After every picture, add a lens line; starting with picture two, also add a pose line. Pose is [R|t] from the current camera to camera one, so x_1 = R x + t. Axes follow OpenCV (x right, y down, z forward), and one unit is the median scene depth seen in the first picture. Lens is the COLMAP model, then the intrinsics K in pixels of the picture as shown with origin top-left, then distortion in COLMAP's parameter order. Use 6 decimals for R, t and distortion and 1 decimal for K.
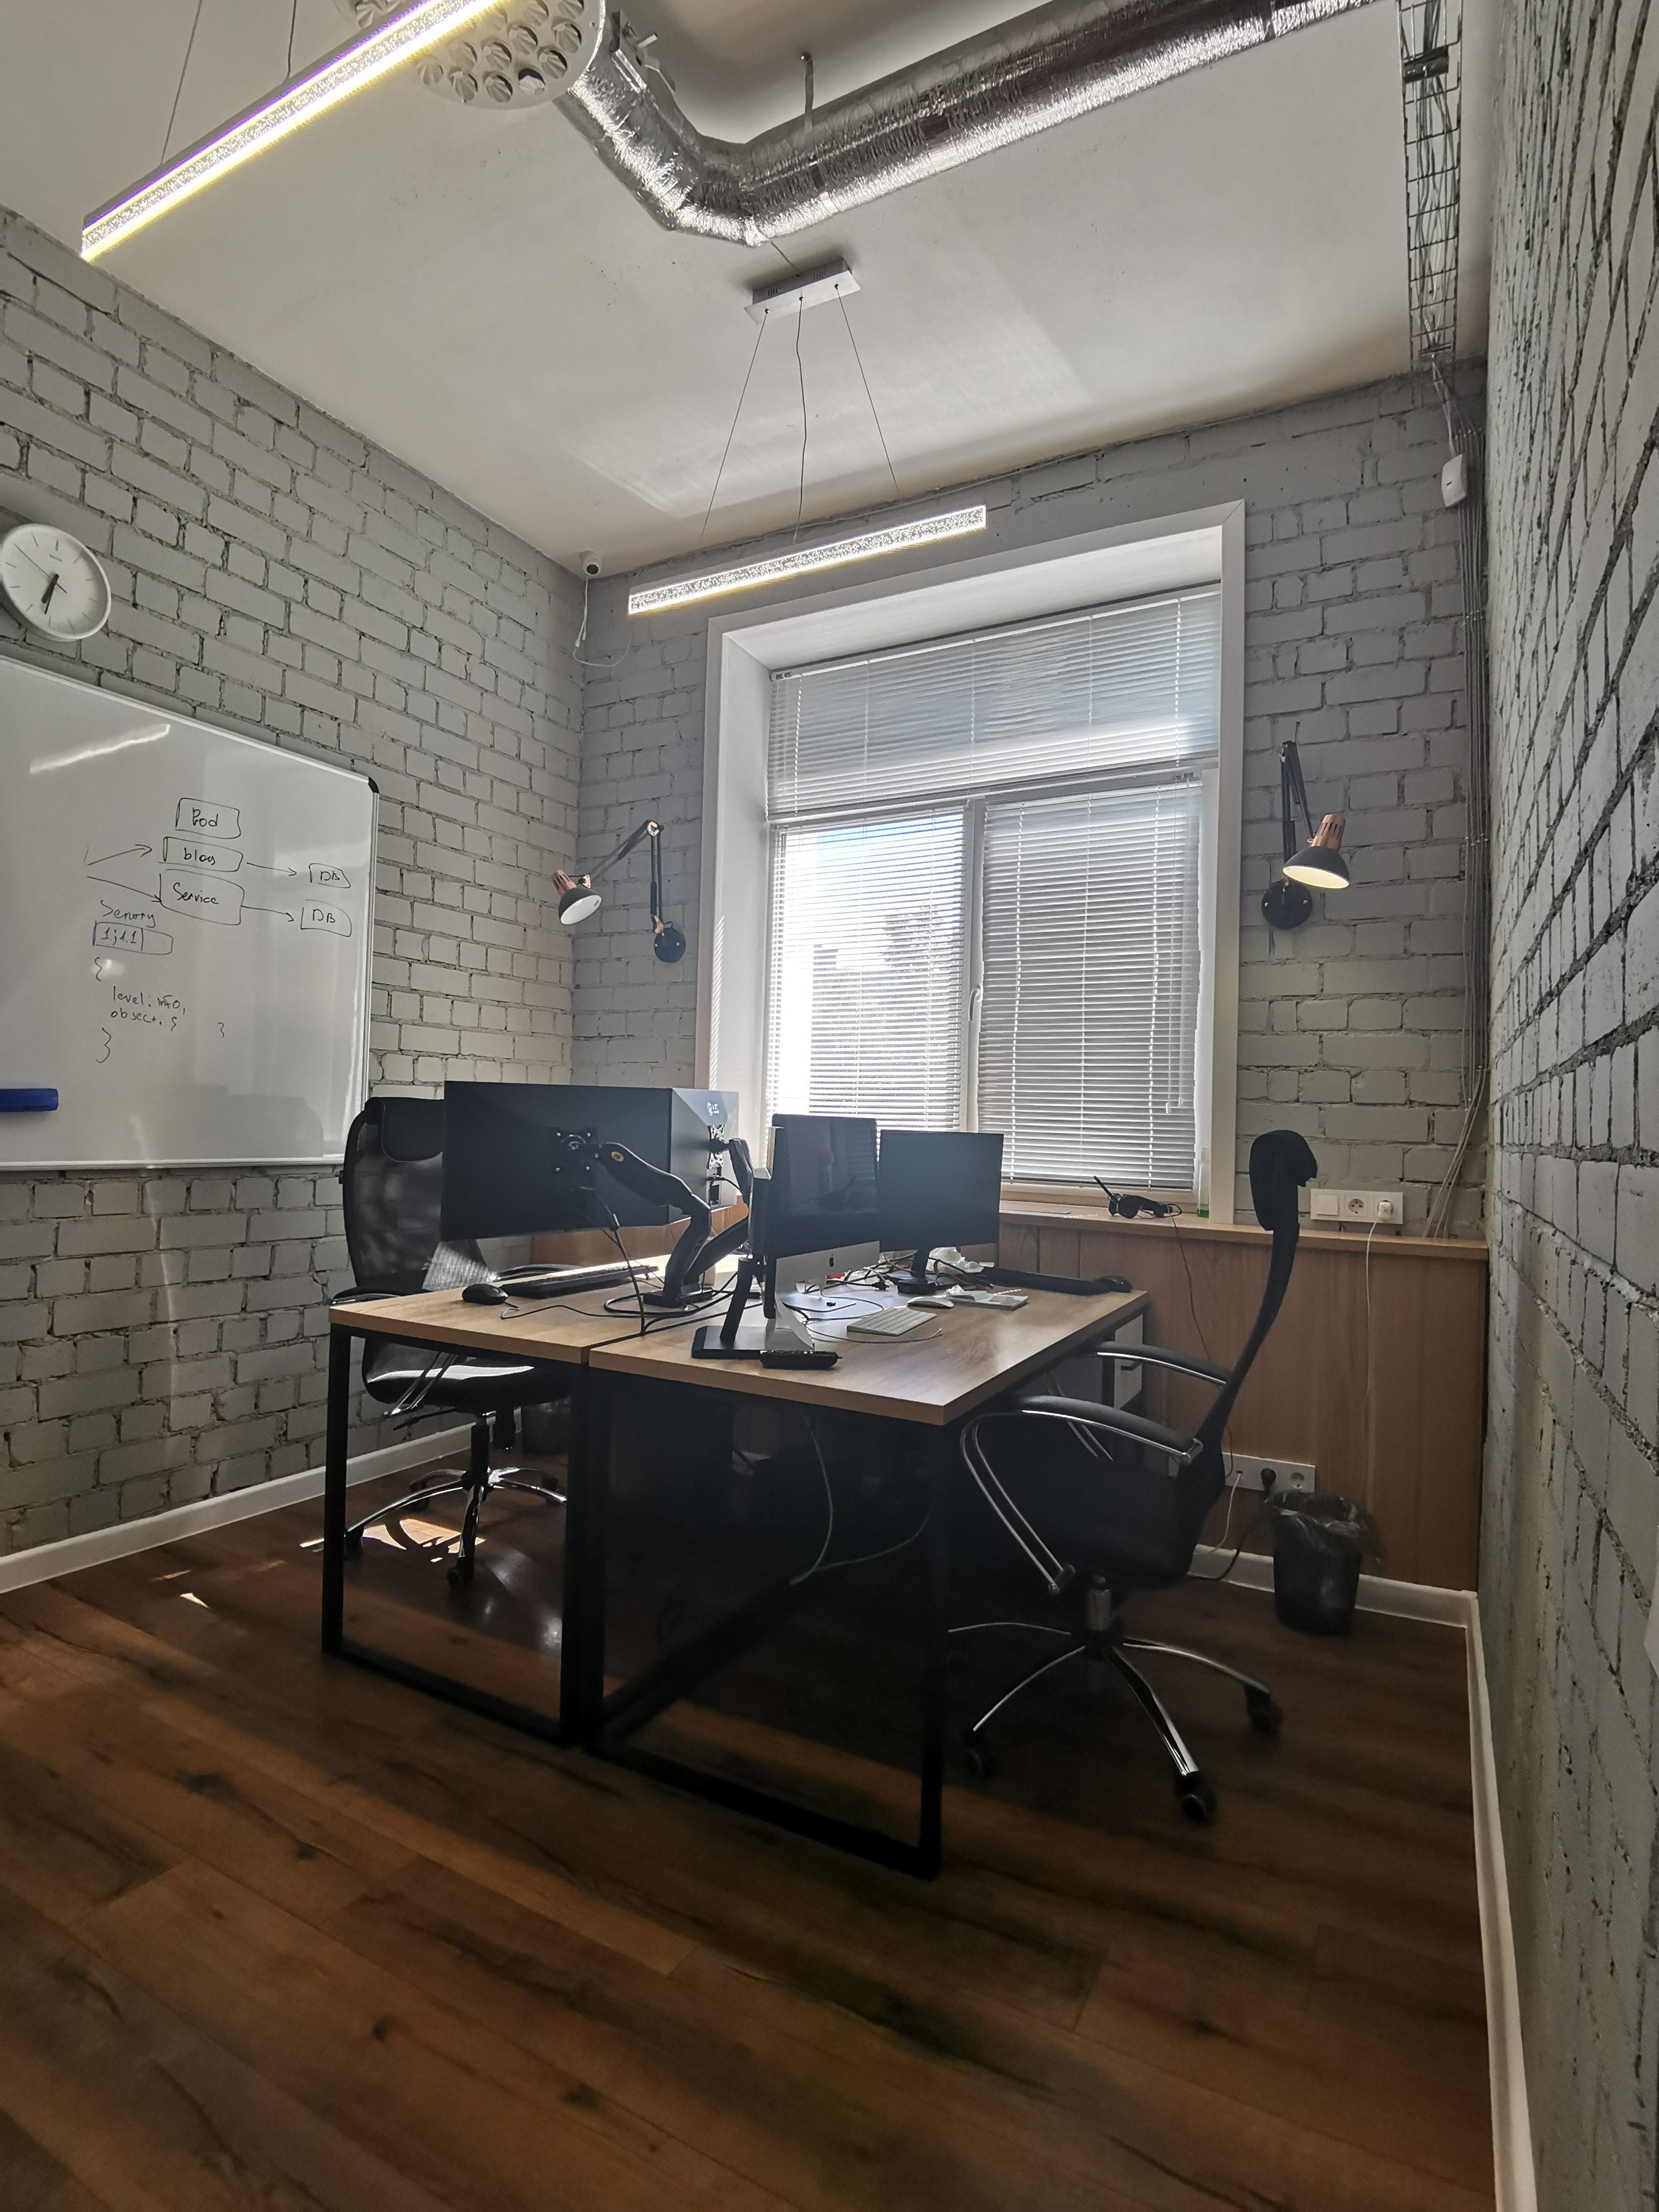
lens RADIAL K [[1110.4, 0, 817.9], [0, 1110.4, 1103.6], [0, 0, 1]] dist [-0.026019, -0.002649]
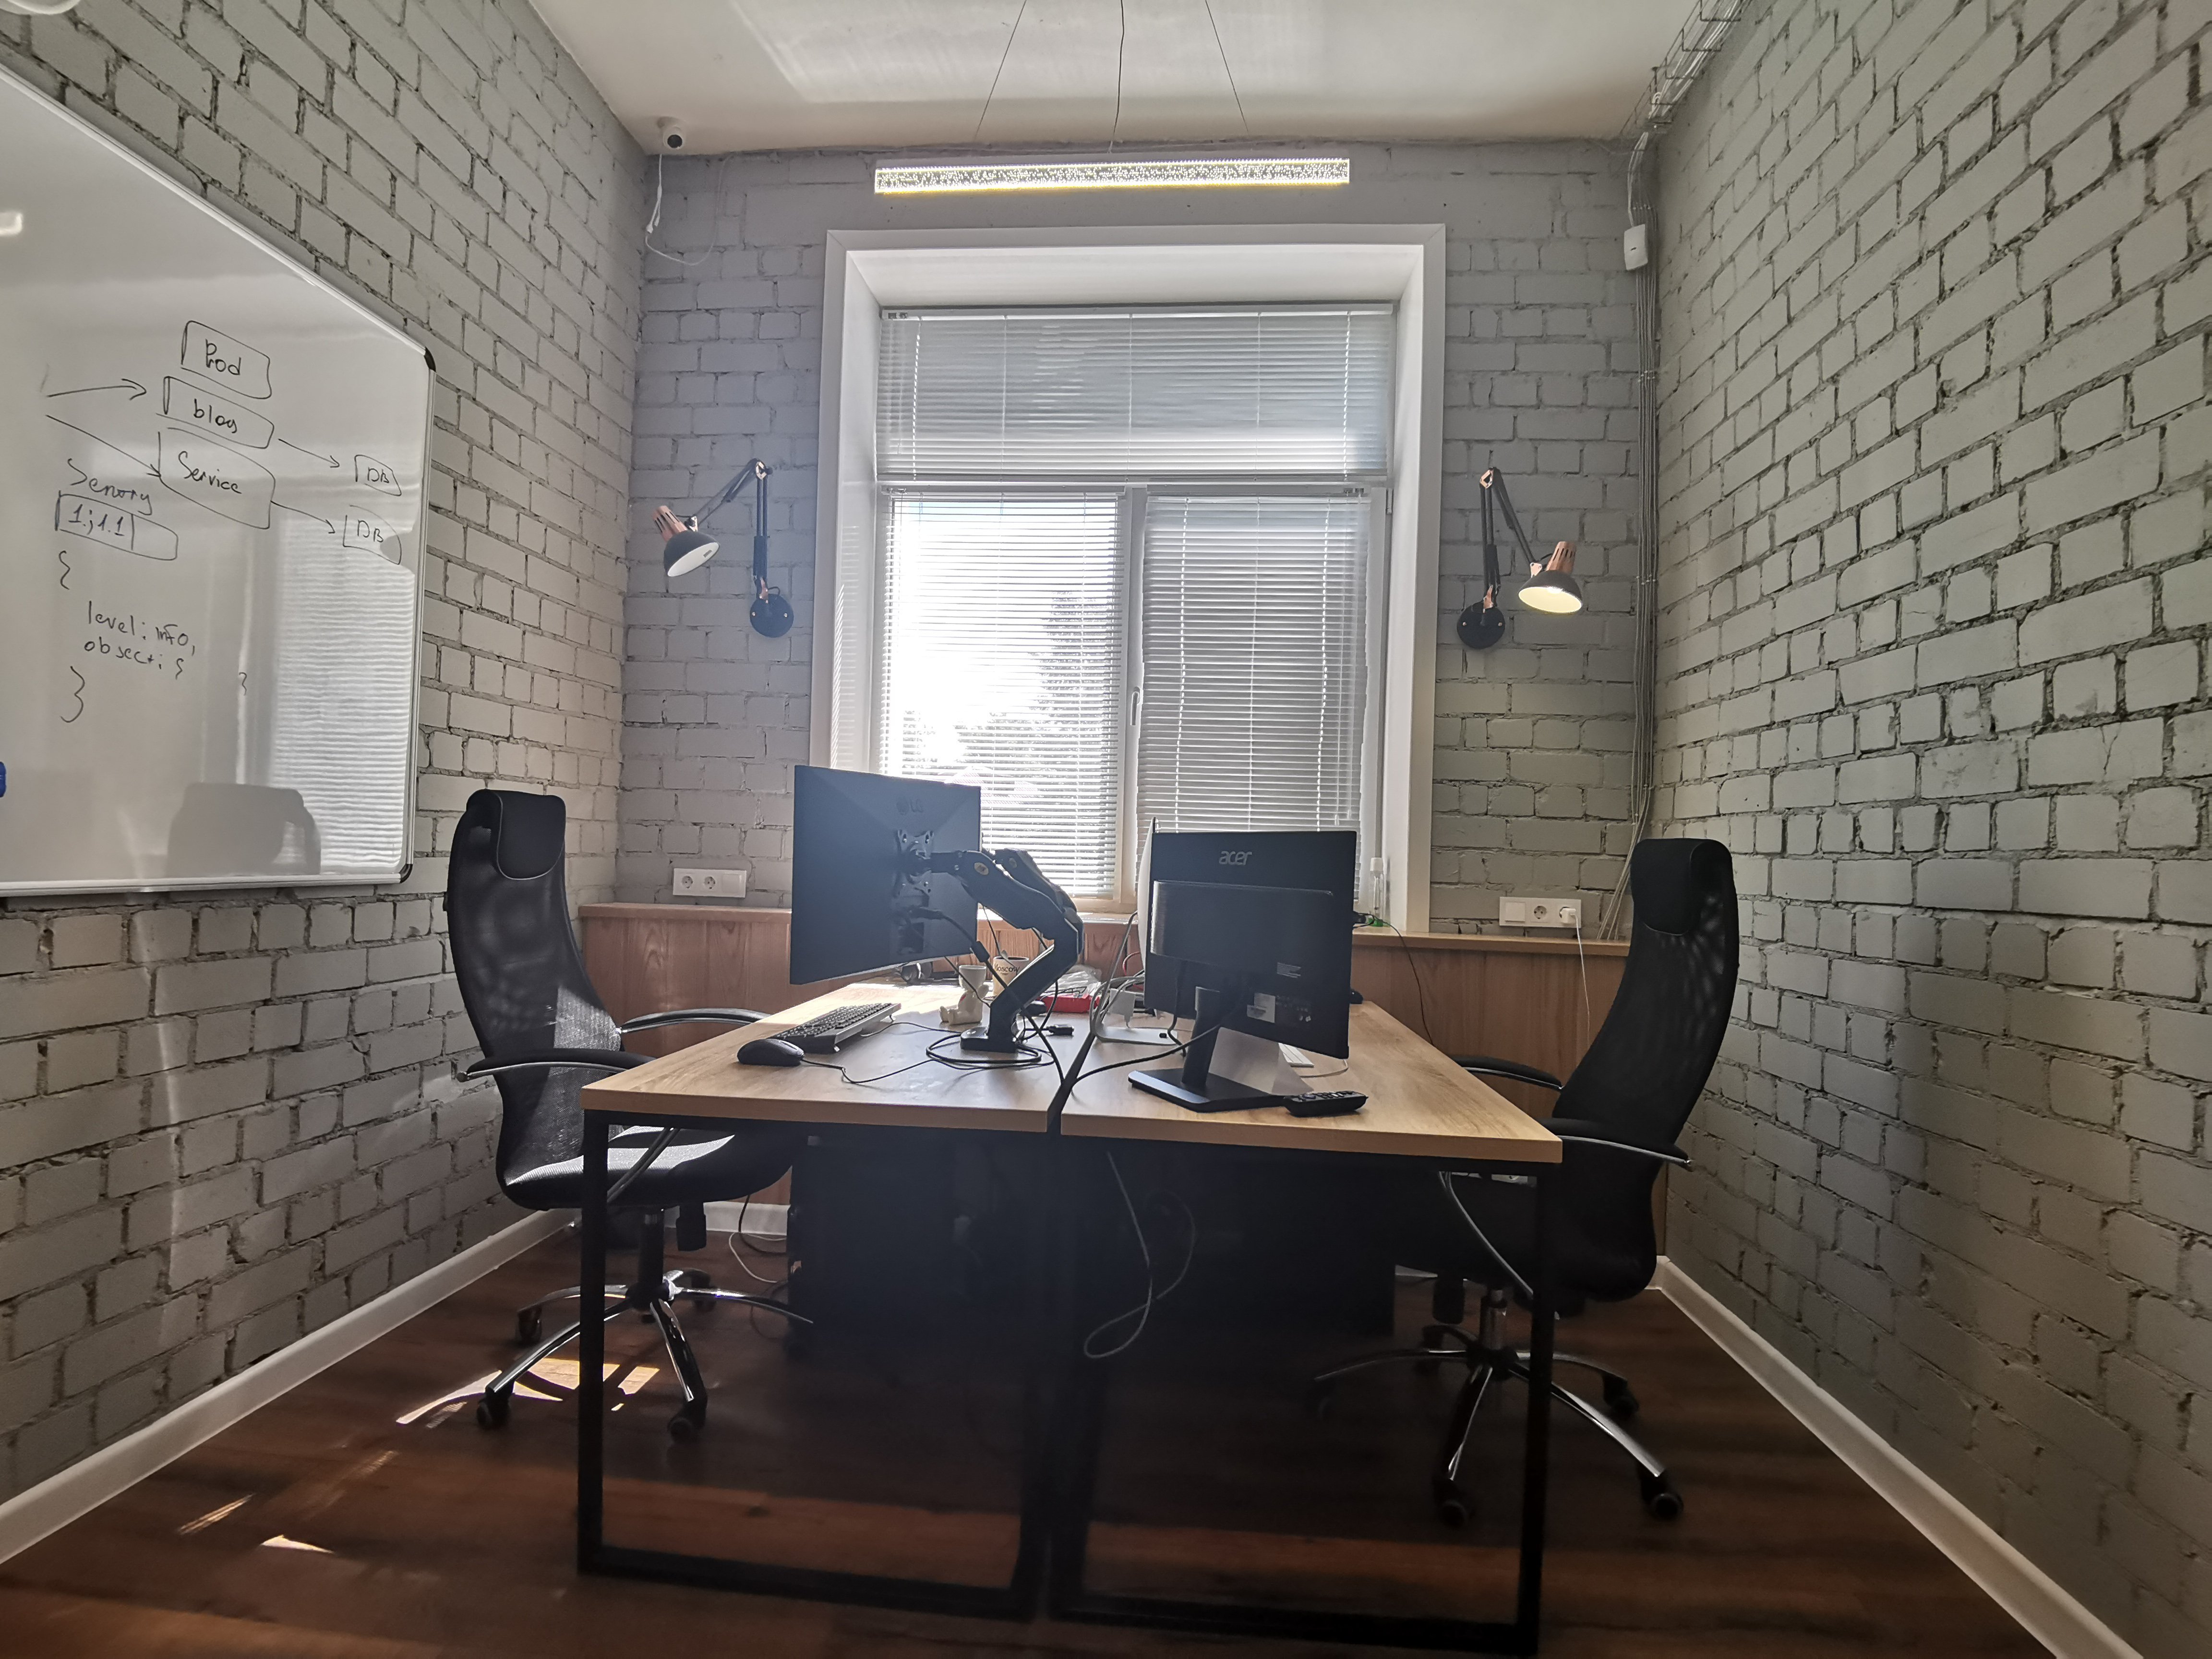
lens RADIAL K [[1110.4, 0, 1074.4], [0, 1110.4, 851.1], [0, 0, 1]] dist [-0.026019, -0.002649]
pose [[0.916092, 0.001661, 0.400965, -0.338443], [-0.013376, 0.999561, 0.026421, 0.010135], [-0.400746, -0.029568, 0.915712, 0.188194]]
